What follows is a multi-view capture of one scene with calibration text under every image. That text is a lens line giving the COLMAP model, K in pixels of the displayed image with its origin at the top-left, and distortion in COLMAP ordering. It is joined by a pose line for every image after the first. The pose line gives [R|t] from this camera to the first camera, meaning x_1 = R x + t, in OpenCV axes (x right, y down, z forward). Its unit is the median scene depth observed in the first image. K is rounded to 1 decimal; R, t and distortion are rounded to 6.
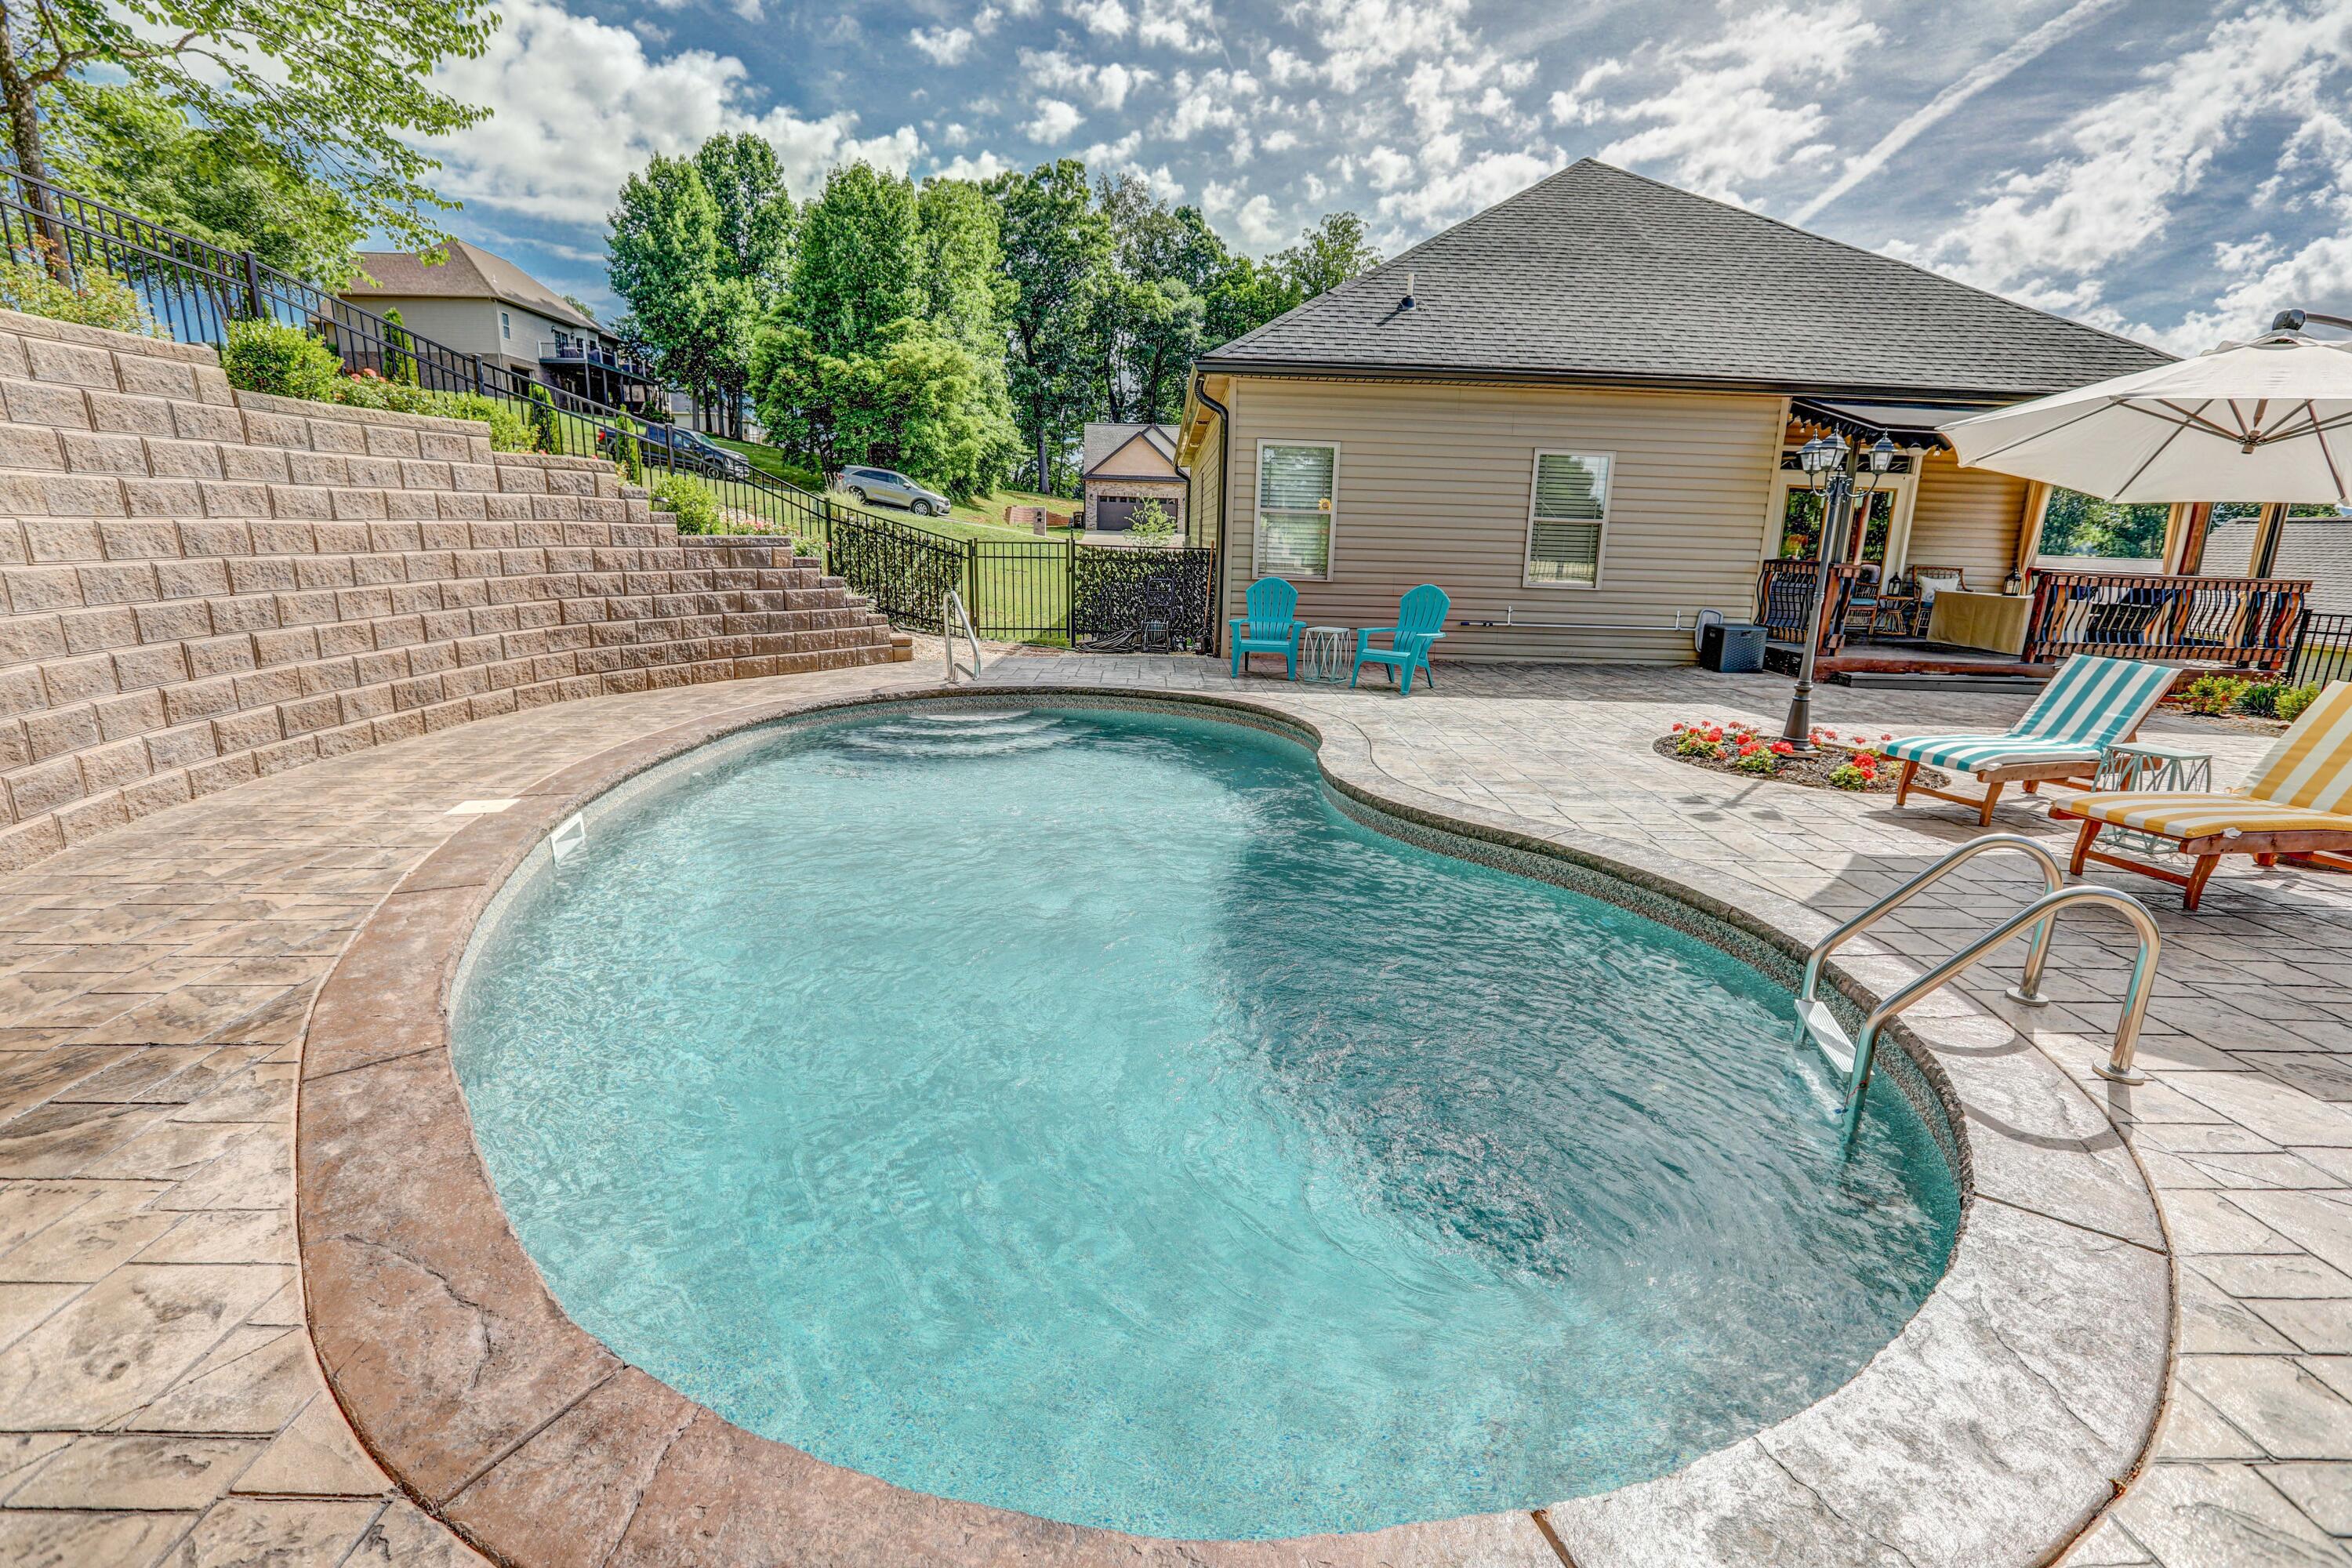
lens RADIAL K [[1071.6, 0, 1176.7], [0, 1071.6, 779.6], [0, 0, 1]] dist [-0.031887, 0.008882]
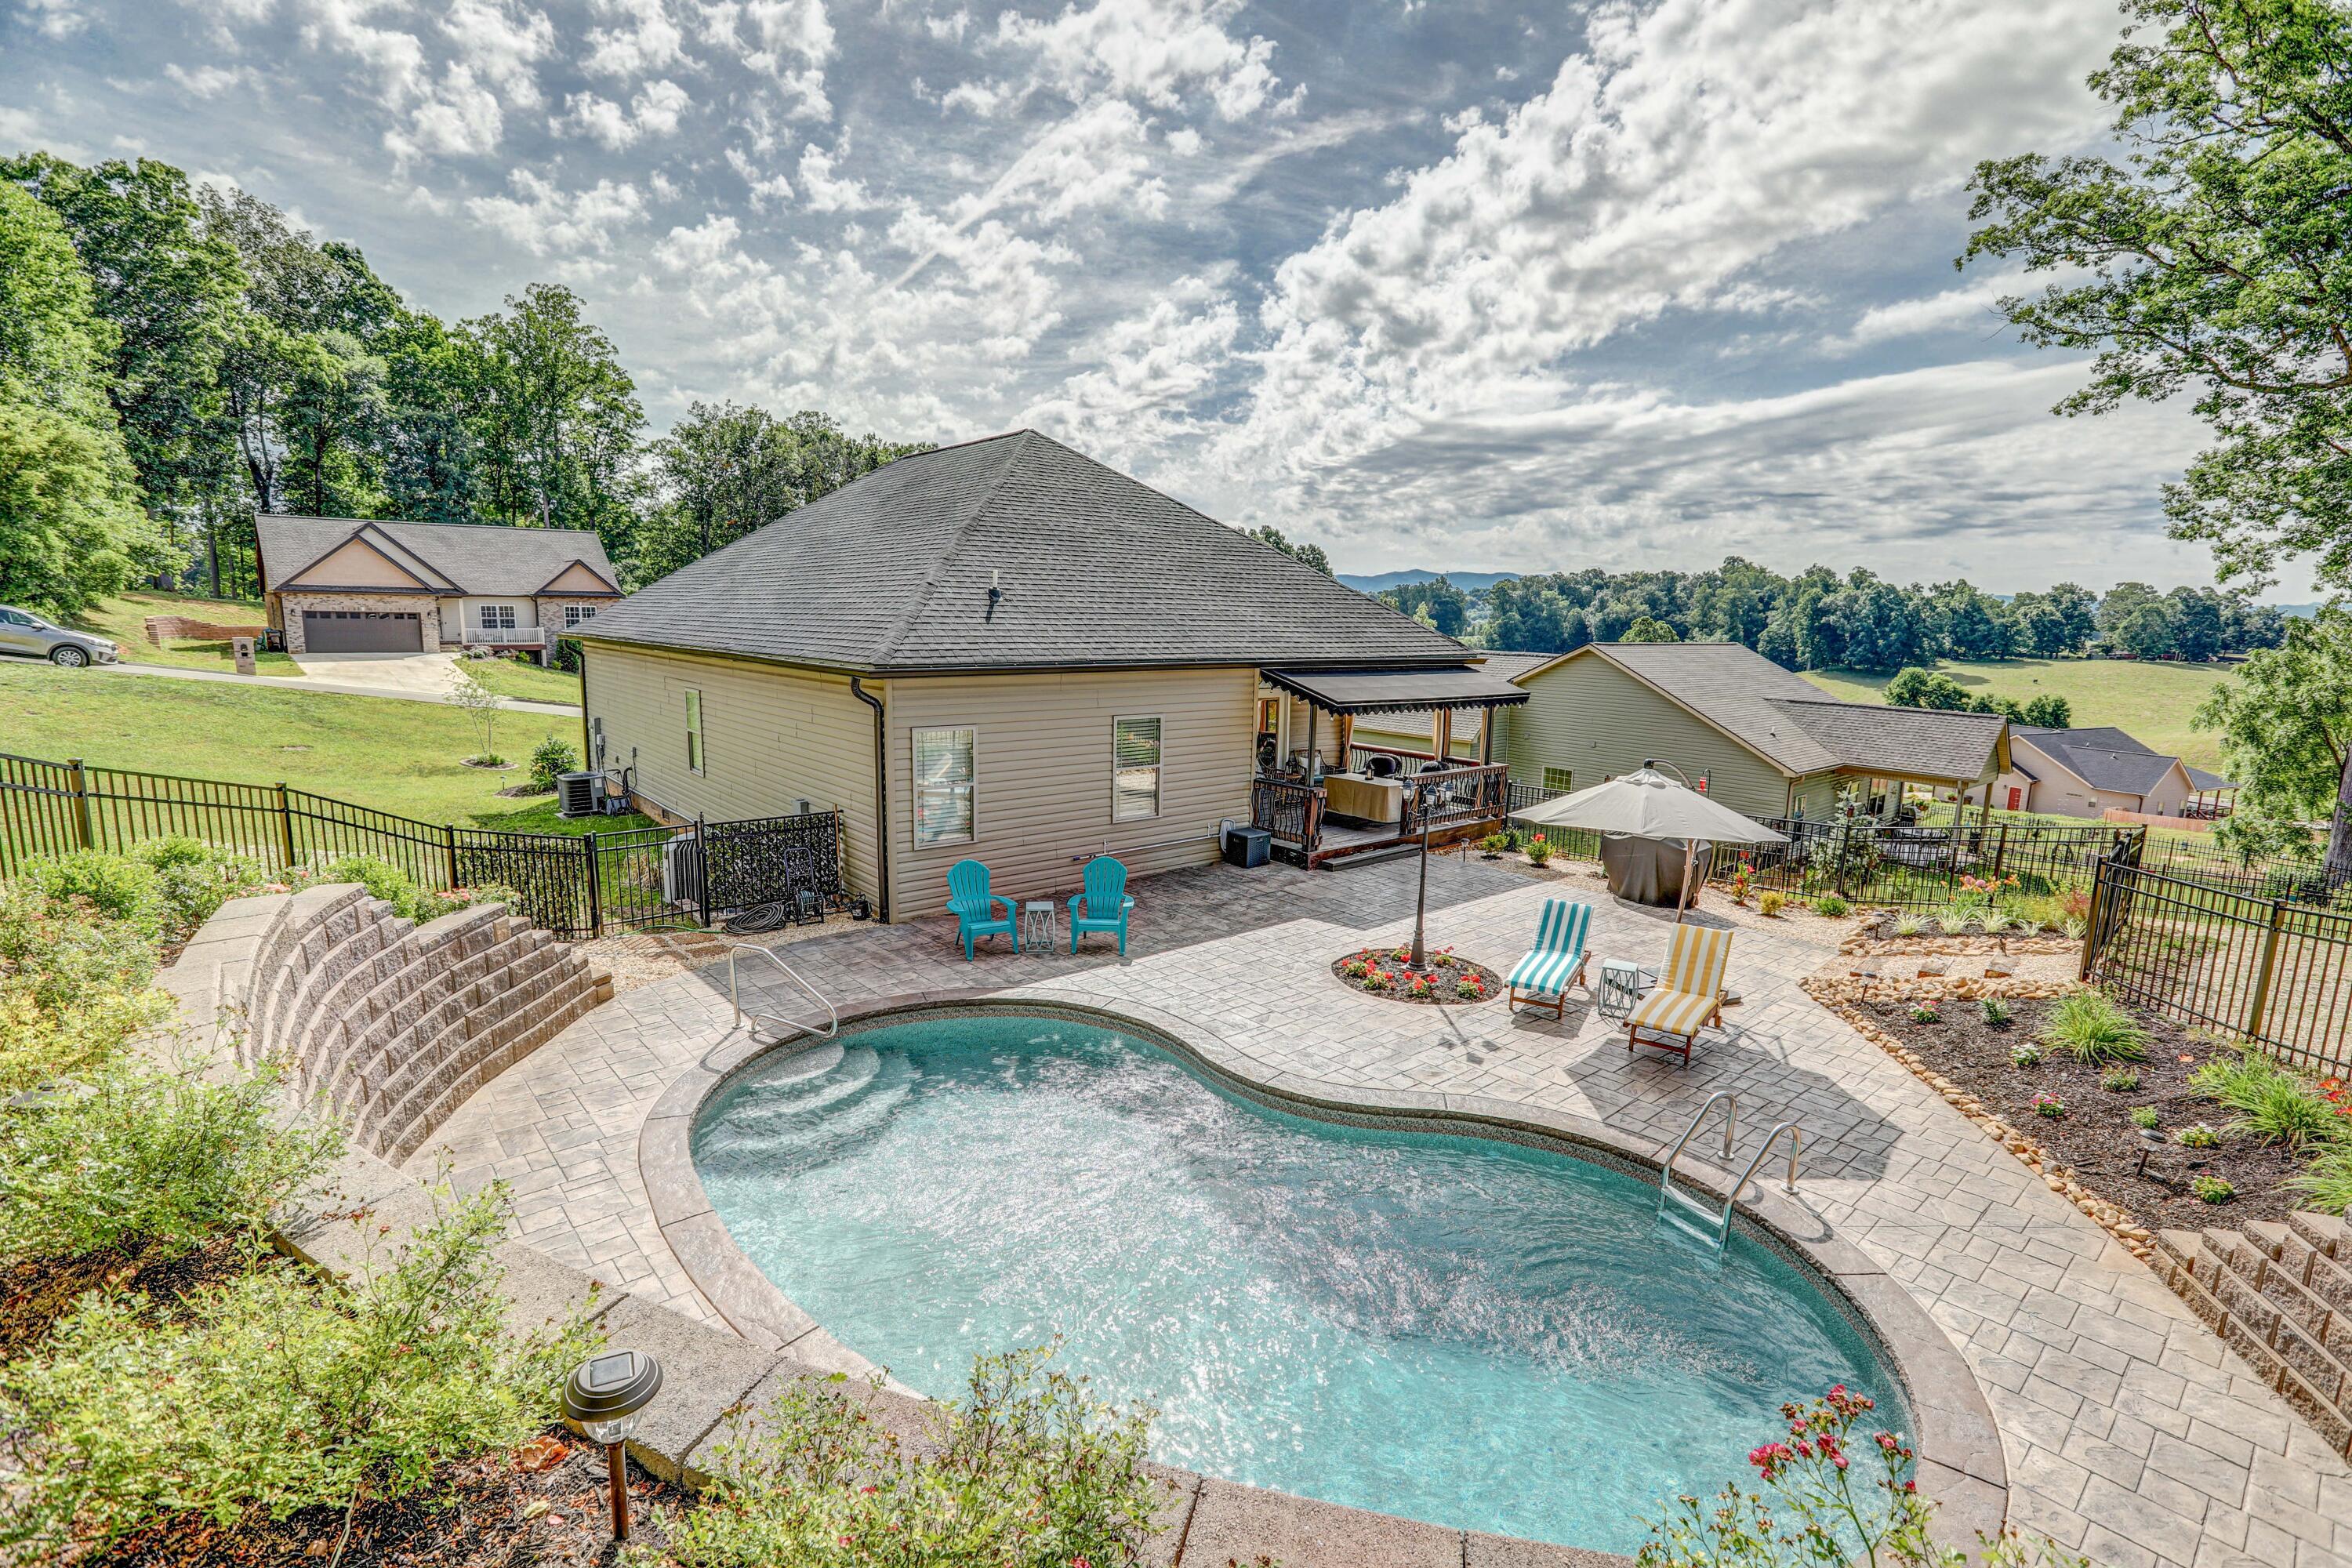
lens RADIAL K [[1071.6, 0, 1170.5], [0, 1071.6, 794.5], [0, 0, 1]] dist [-0.031887, 0.008882]
pose [[0.776511, -0.112360, 0.620005, -0.070948], [0.142594, 0.989781, 0.000784, -0.036314], [-0.613757, 0.087800, 0.784597, -0.005208]]
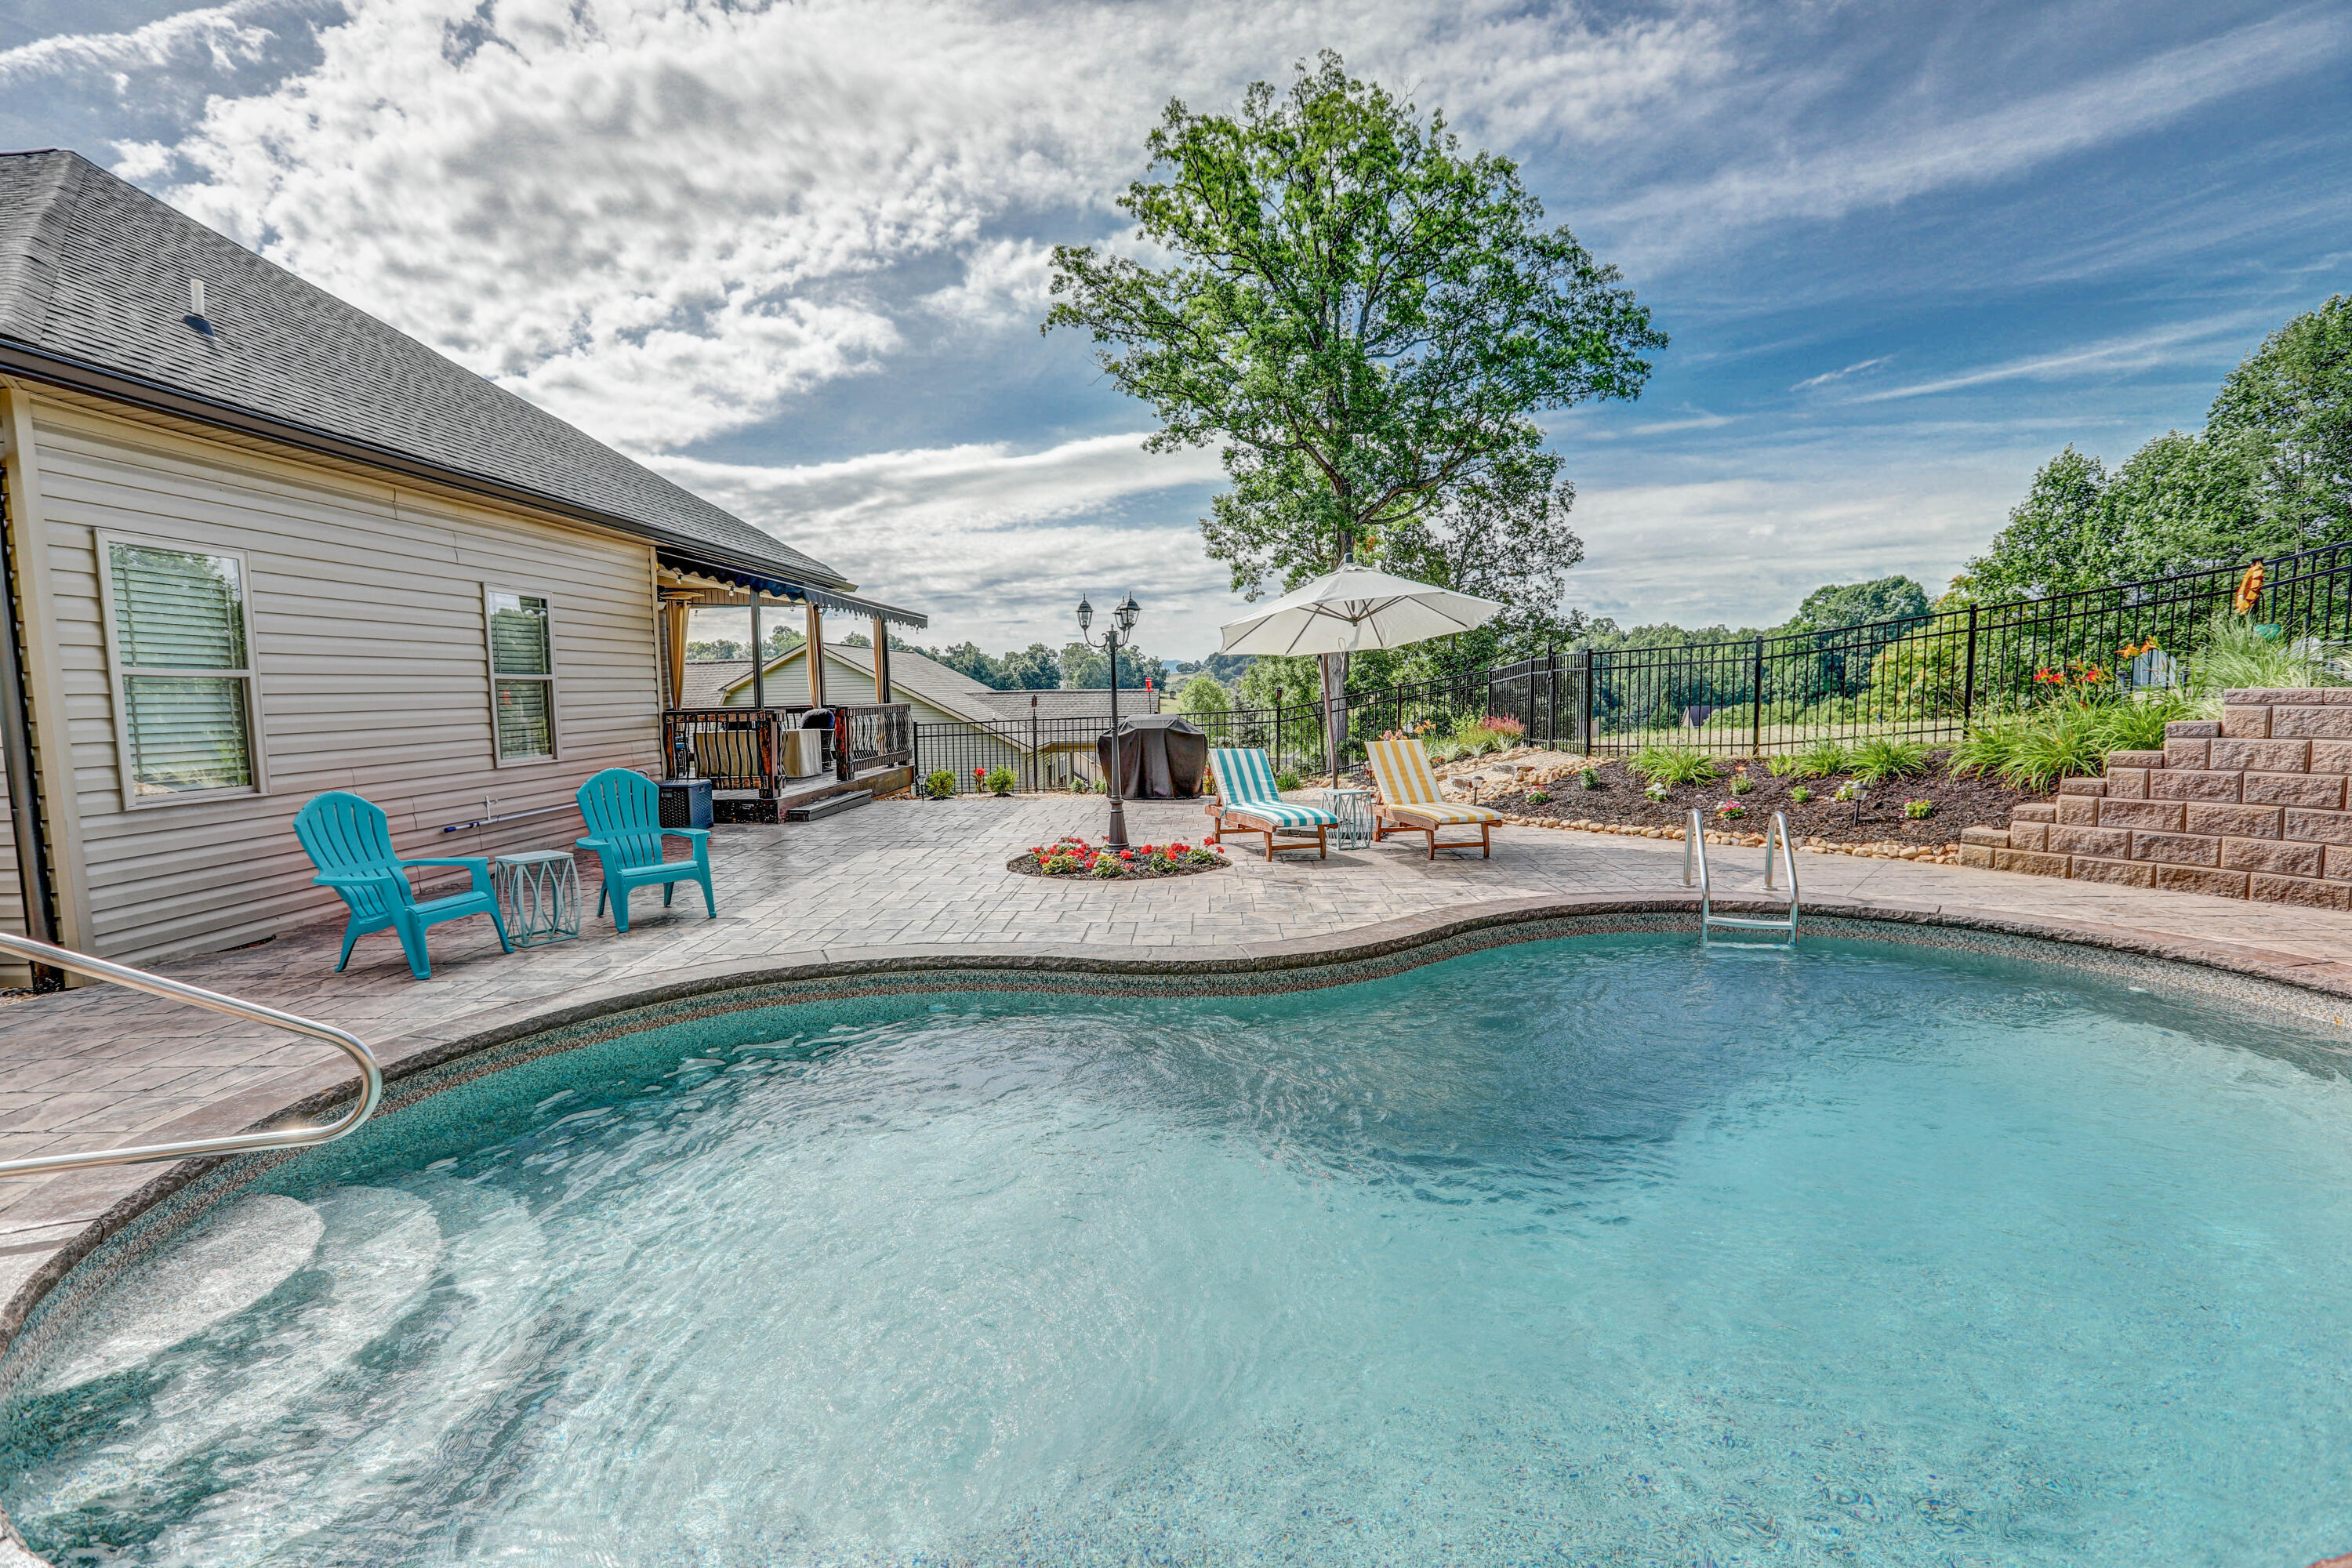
lens RADIAL K [[1071.6, 0, 1169.9], [0, 1071.6, 778.3], [0, 0, 1]] dist [-0.031887, 0.008882]
pose [[0.065624, -0.112647, 0.991466, -0.065438], [0.251072, 0.963505, 0.092852, -0.022248], [-0.965741, 0.242835, 0.091512, 0.086899]]
